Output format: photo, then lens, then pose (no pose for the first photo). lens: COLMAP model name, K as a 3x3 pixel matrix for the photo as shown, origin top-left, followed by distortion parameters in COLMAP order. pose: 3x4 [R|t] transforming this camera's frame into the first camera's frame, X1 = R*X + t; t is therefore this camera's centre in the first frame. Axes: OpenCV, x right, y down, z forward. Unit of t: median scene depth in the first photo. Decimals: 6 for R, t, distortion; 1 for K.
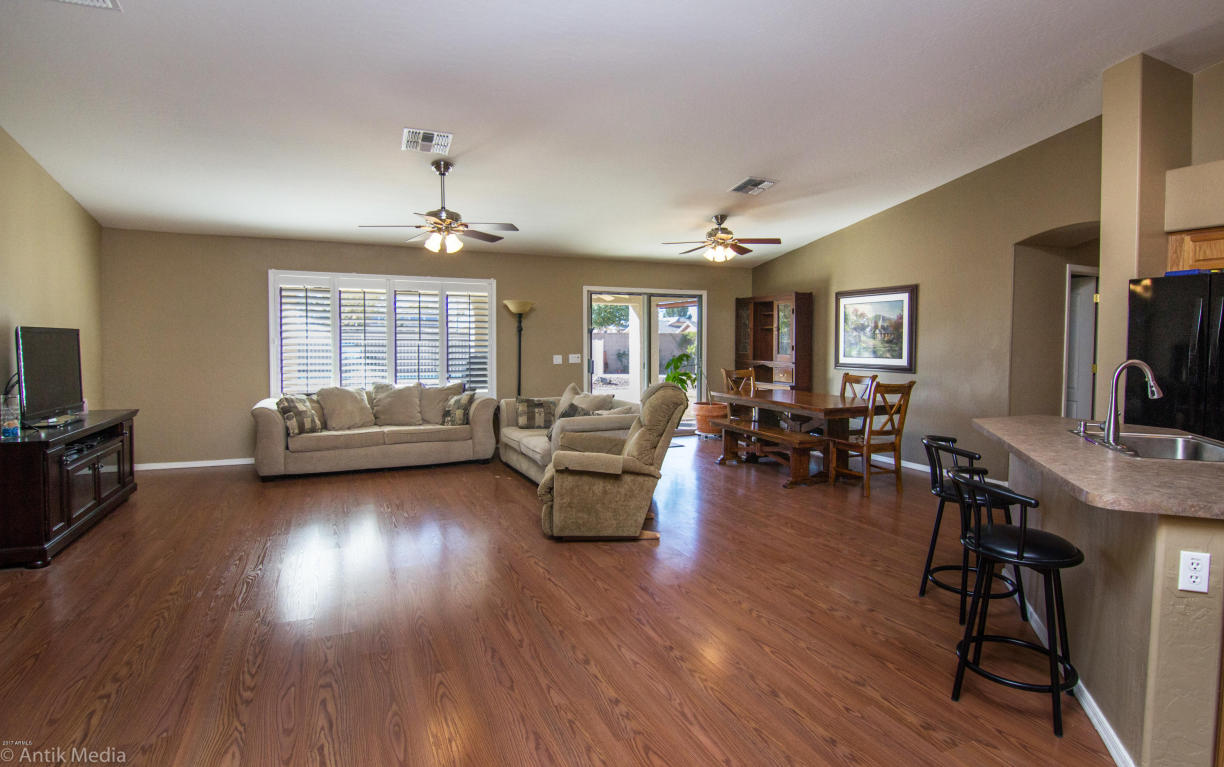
lens RADIAL K [[624.3, 0, 616.5], [0, 624.3, 366.4], [0, 0, 1]] dist [-0.005652, -0.002004]
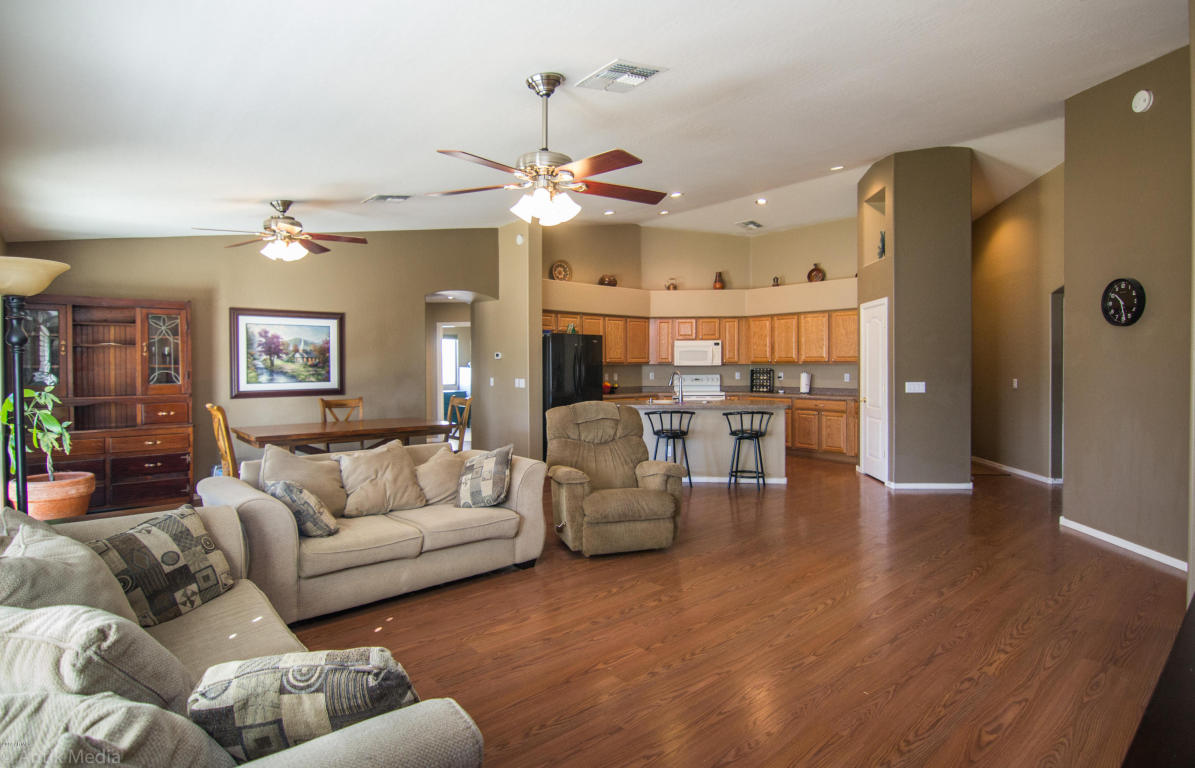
lens RADIAL K [[611.4, 0, 597.4], [0, 611.4, 377.9], [0, 0, 1]] dist [-0.010618, -0.003888]
pose [[-0.287783, -0.024584, 0.957380, -0.637527], [0.039111, 0.998535, 0.037397, -0.038579], [-0.956897, 0.048207, -0.286400, 0.832397]]
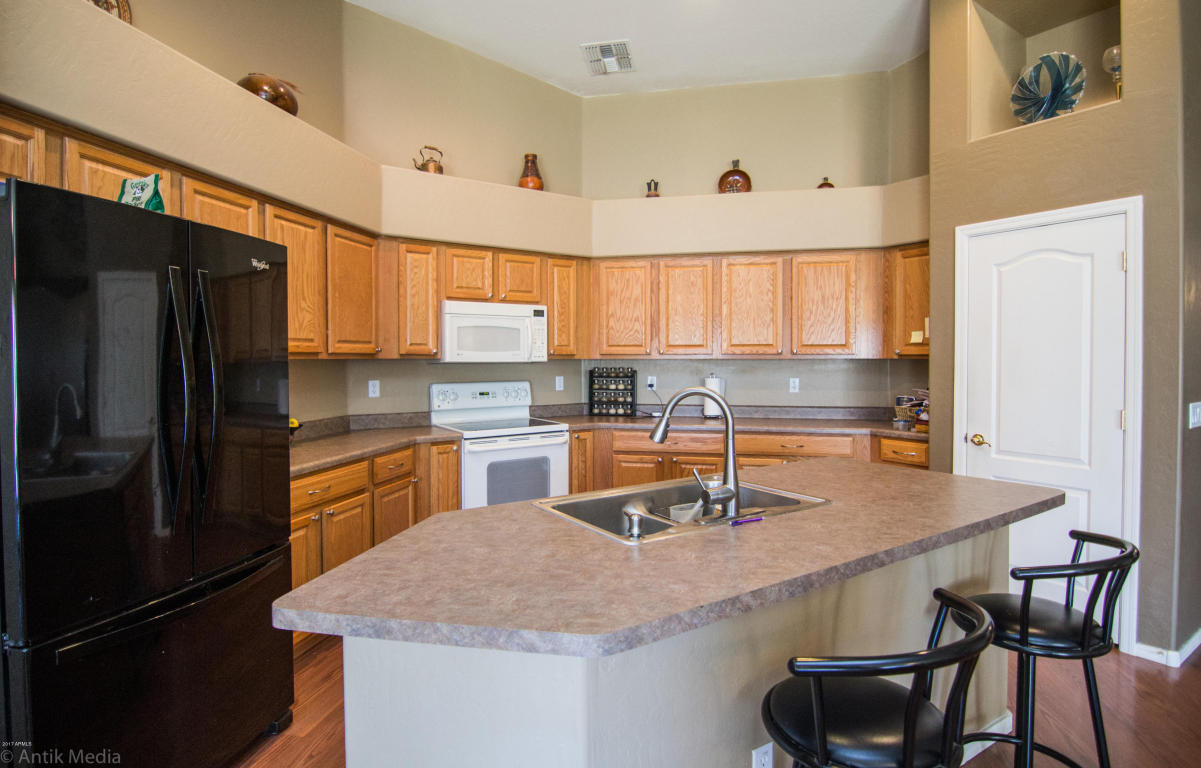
lens RADIAL K [[614.4, 0, 598.1], [0, 614.4, 375.3], [0, 0, 1]] dist [-0.010618, -0.003888]
pose [[-0.811187, -0.018735, 0.584487, 0.180986], [0.020095, 0.998003, 0.059880, -0.026877], [-0.584442, 0.060319, -0.809191, 0.643214]]
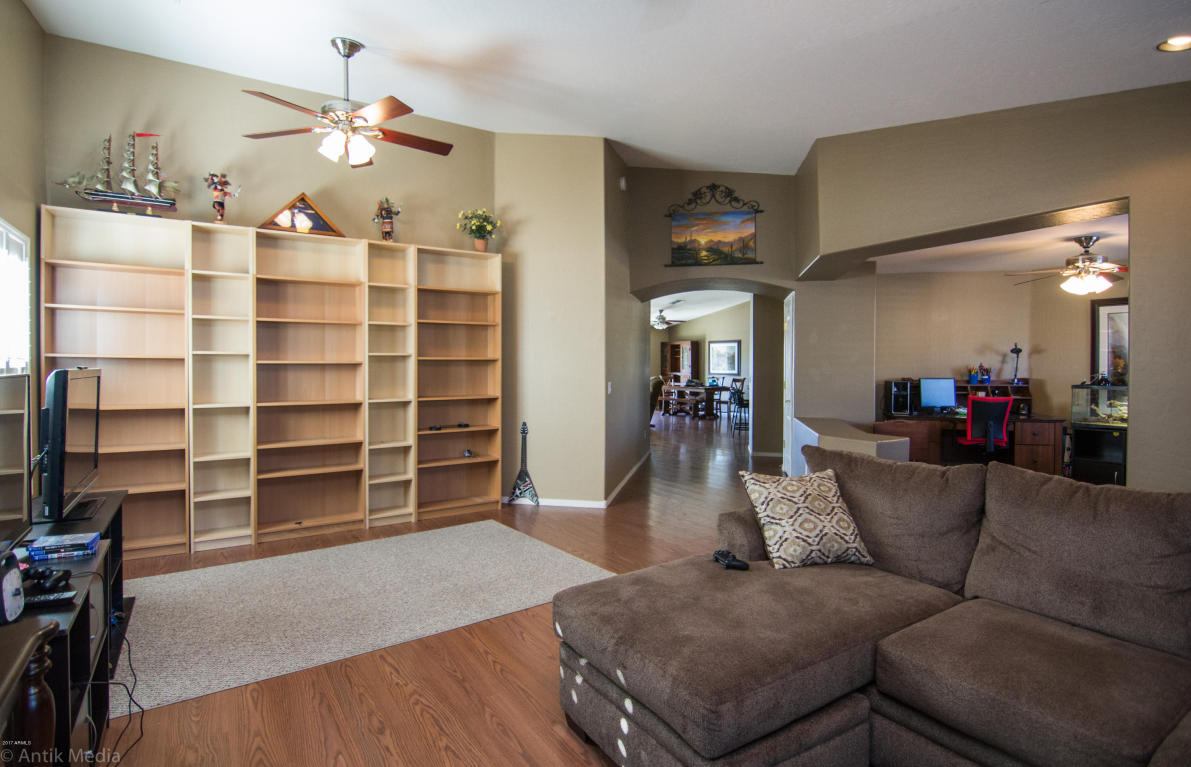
lens RADIAL K [[609.3, 0, 593.8], [0, 609.3, 377.7], [0, 0, 1]] dist [-0.010618, -0.003888]
pose [[0.989606, -0.004679, 0.143729, -0.401867], [0.007344, 0.999811, -0.018011, 0.052346], [-0.143618, 0.018879, 0.989453, -1.194887]]
